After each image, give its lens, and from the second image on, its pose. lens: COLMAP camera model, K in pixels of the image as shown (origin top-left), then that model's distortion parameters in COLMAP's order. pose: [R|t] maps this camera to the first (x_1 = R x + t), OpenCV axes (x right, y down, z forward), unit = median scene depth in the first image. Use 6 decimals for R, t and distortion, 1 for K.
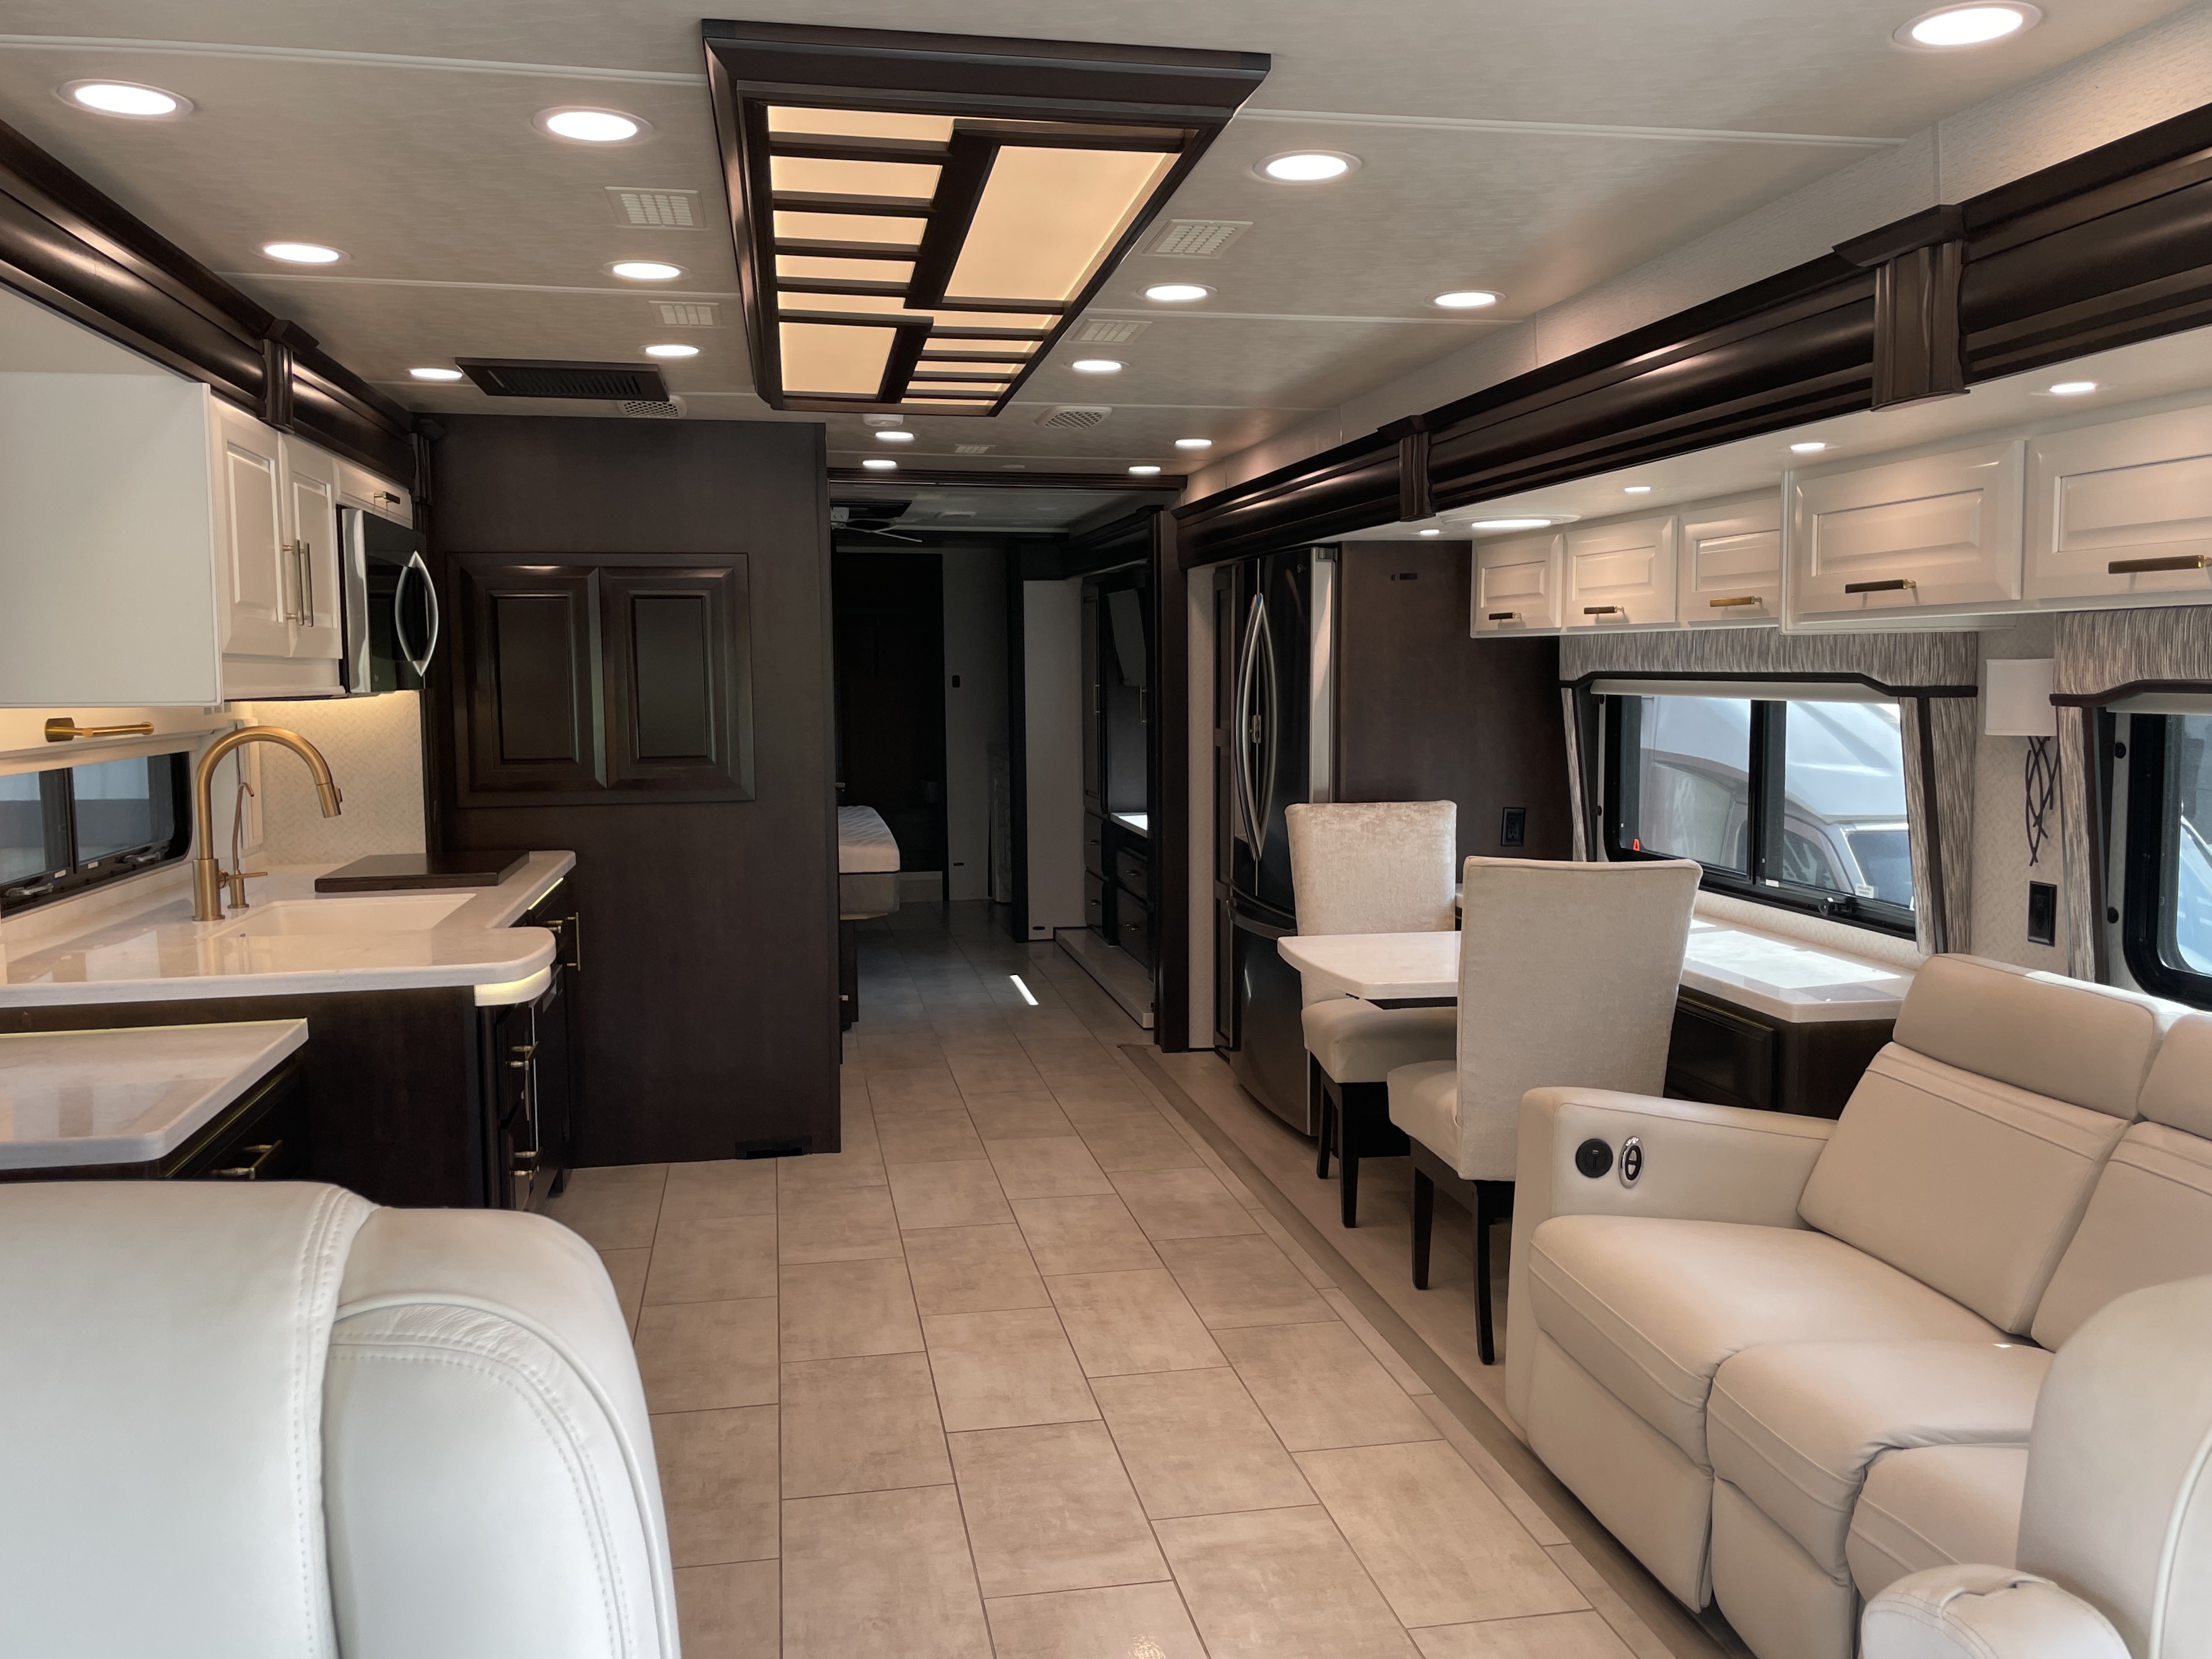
lens RADIAL K [[1837.2, 0, 1106.0], [0, 1837.2, 829.5], [0, 0, 1]] dist [0.007987, 0.004647]
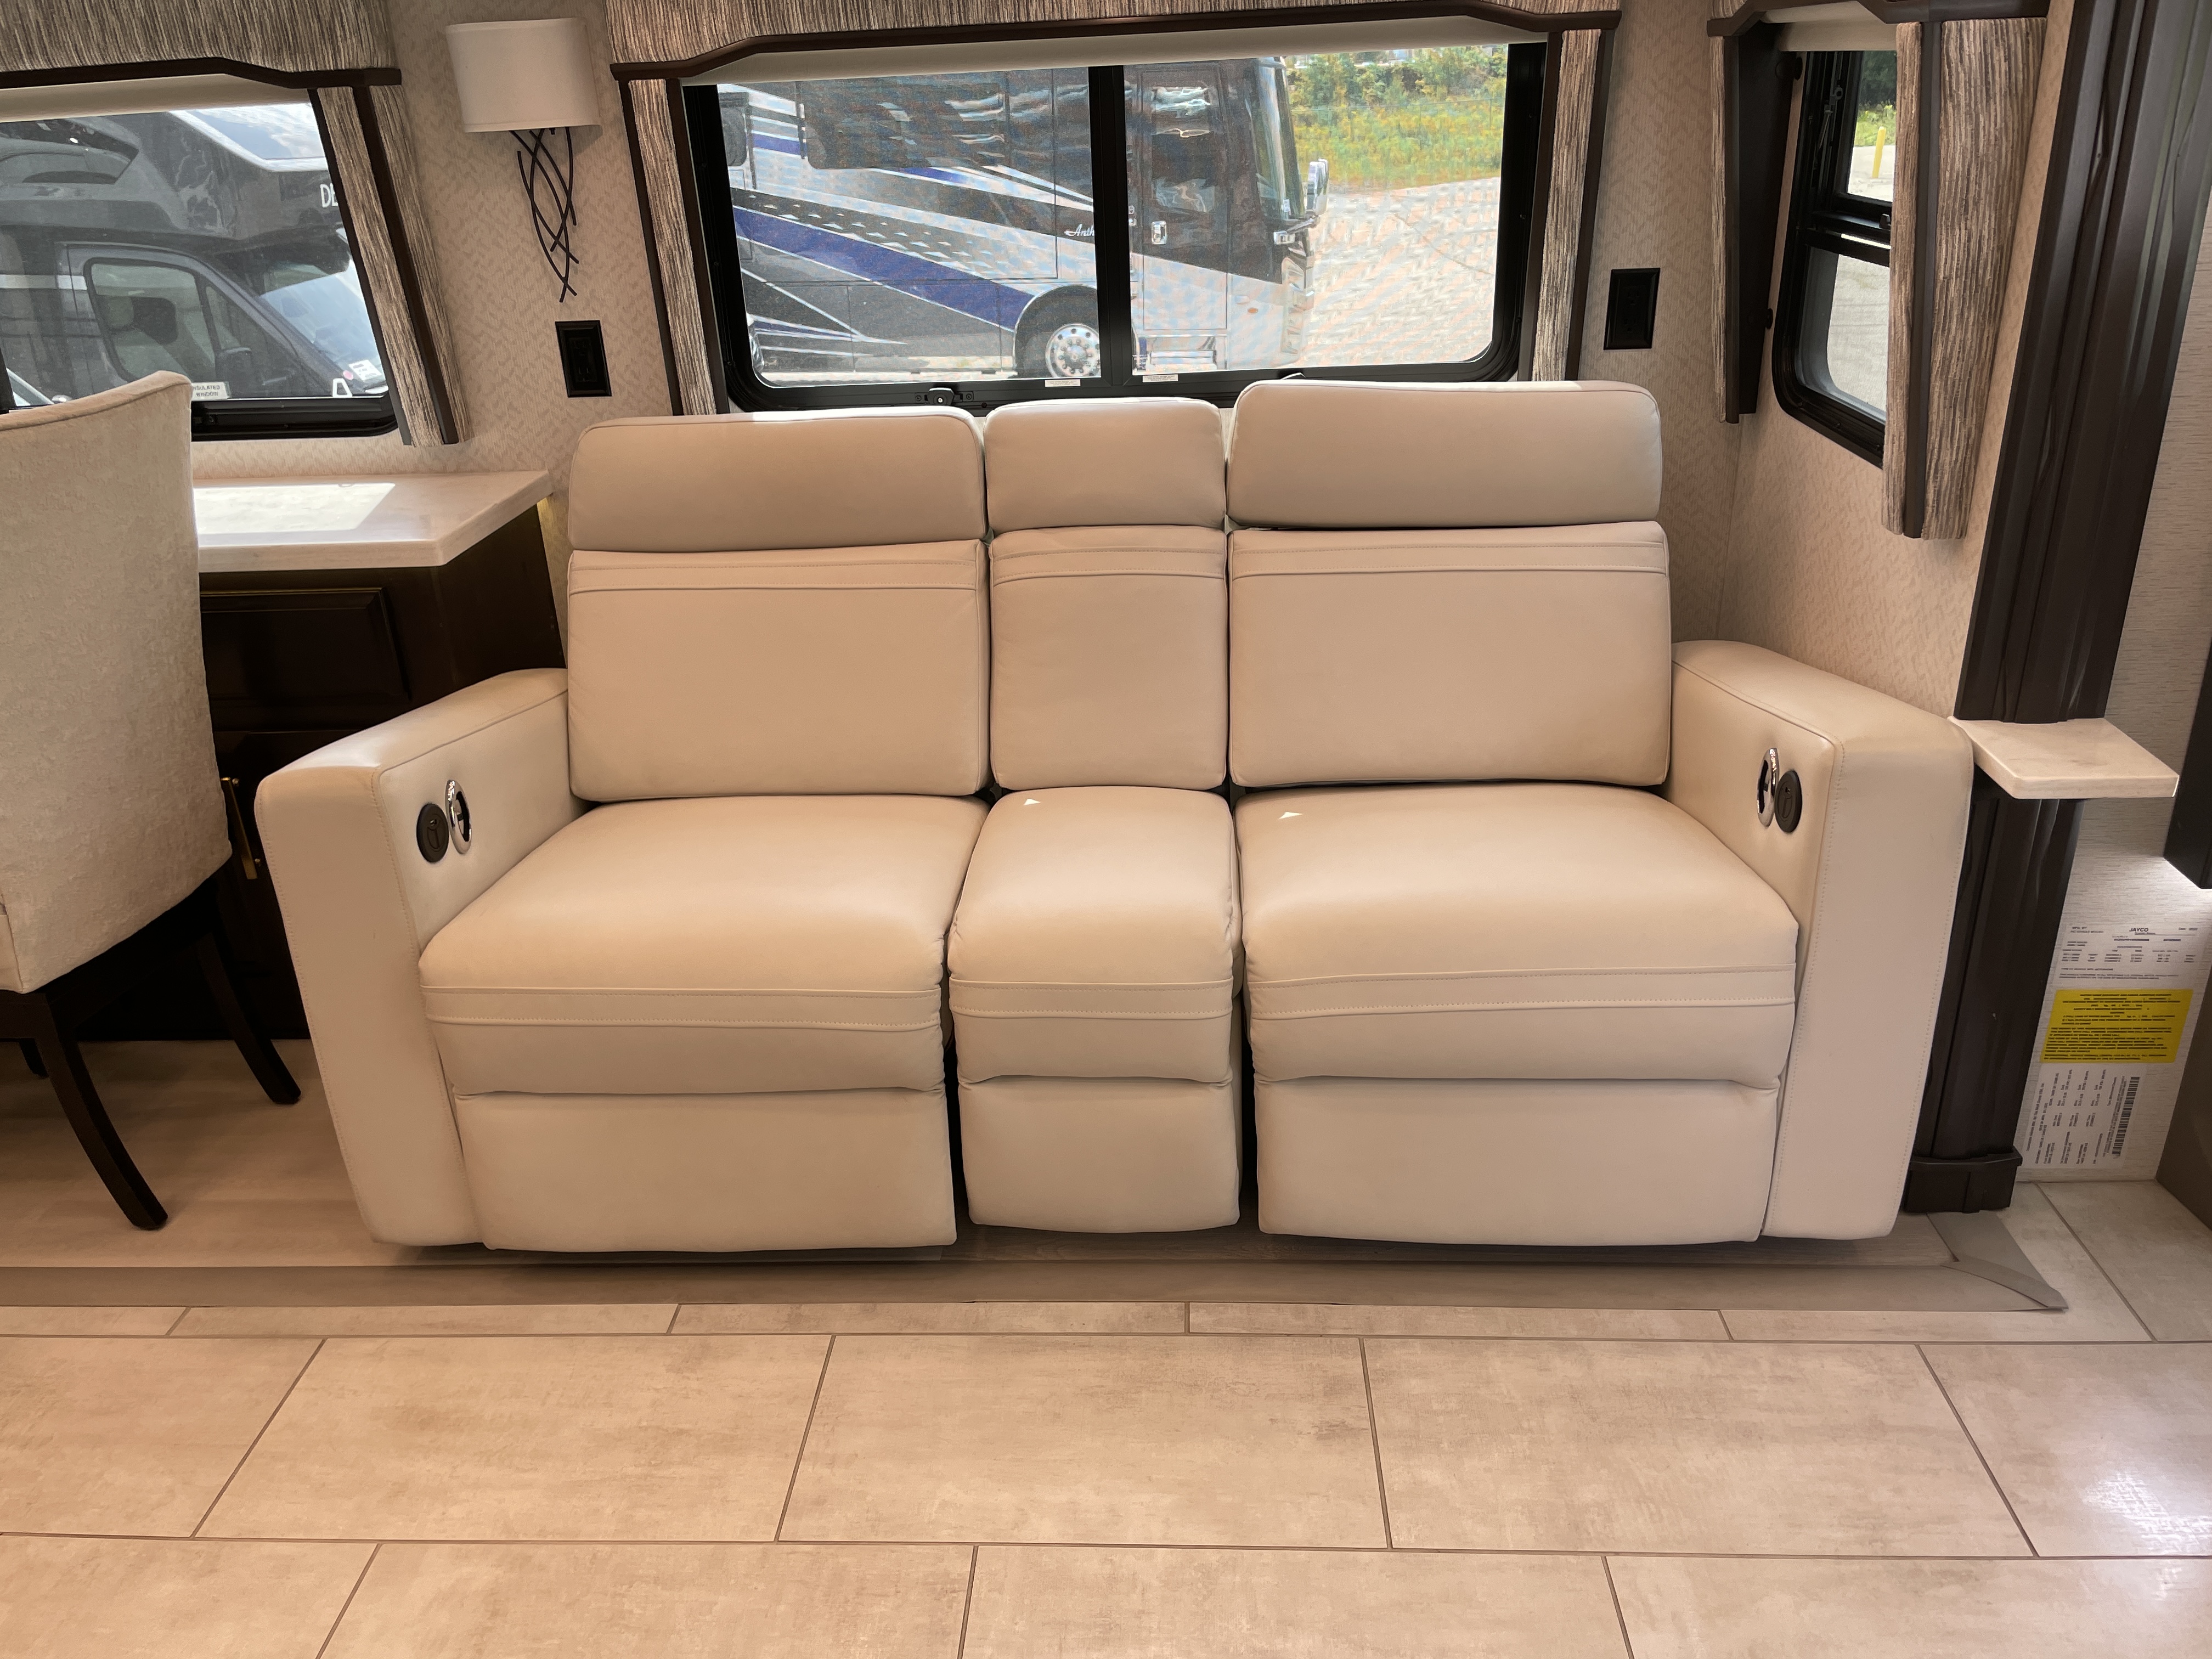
lens RADIAL K [[1667.7, 0, 1106.0], [0, 1667.7, 829.5], [0, 0, 1]] dist [0.068615, -0.096779]
pose [[0.224731, -0.403475, 0.886963, -0.206778], [0.130742, 0.914501, 0.382876, -0.021207], [-0.965610, 0.029920, 0.258268, 0.583327]]
